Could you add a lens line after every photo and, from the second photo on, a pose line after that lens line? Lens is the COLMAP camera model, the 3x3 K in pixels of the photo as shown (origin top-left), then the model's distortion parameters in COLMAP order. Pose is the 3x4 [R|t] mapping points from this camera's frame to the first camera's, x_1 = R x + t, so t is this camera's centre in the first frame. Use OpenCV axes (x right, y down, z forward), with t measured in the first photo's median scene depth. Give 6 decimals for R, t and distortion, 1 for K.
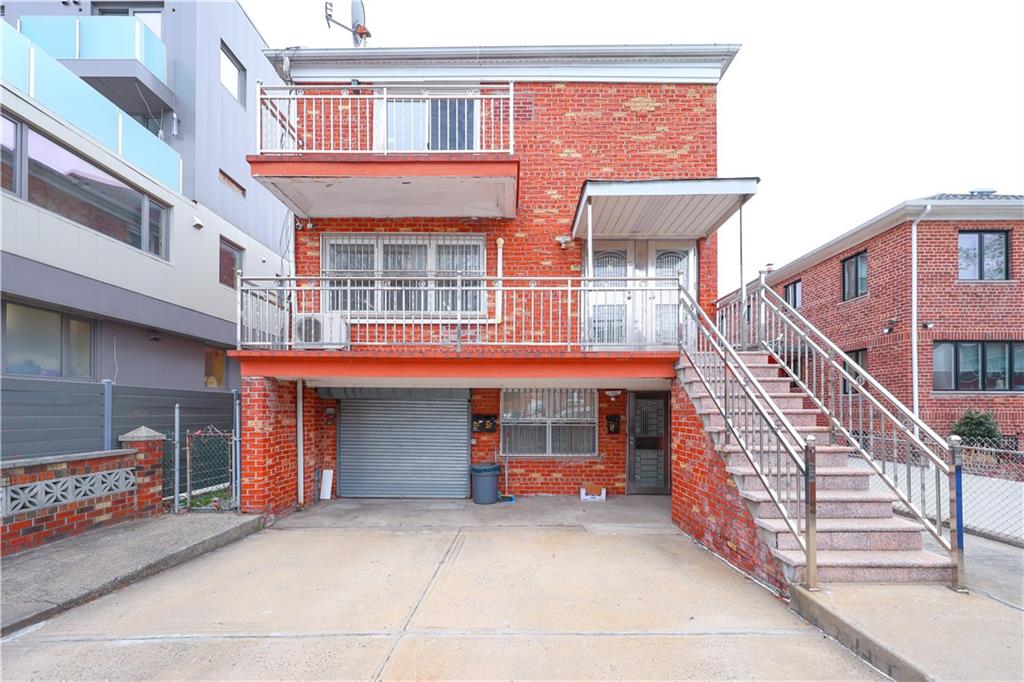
lens RADIAL K [[405.3, 0, 514.5], [0, 405.3, 381.3], [0, 0, 1]] dist [0.000112, -0.000216]
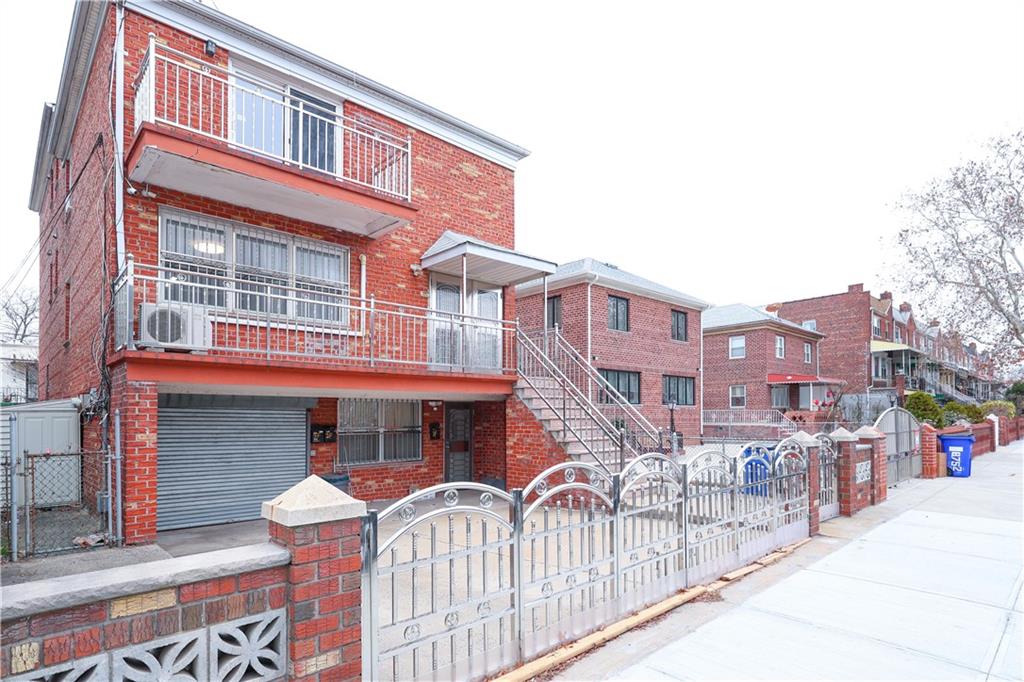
lens RADIAL K [[553.0, 0, 512.0], [0, 553.0, 341.0], [0, 0, 1]] dist [-0.001663, -0.000332]
pose [[0.727435, 0.086940, 0.680647, -0.705281], [-0.036443, 0.995436, -0.088200, -0.017734], [-0.685208, 0.039355, 0.727283, -0.299494]]
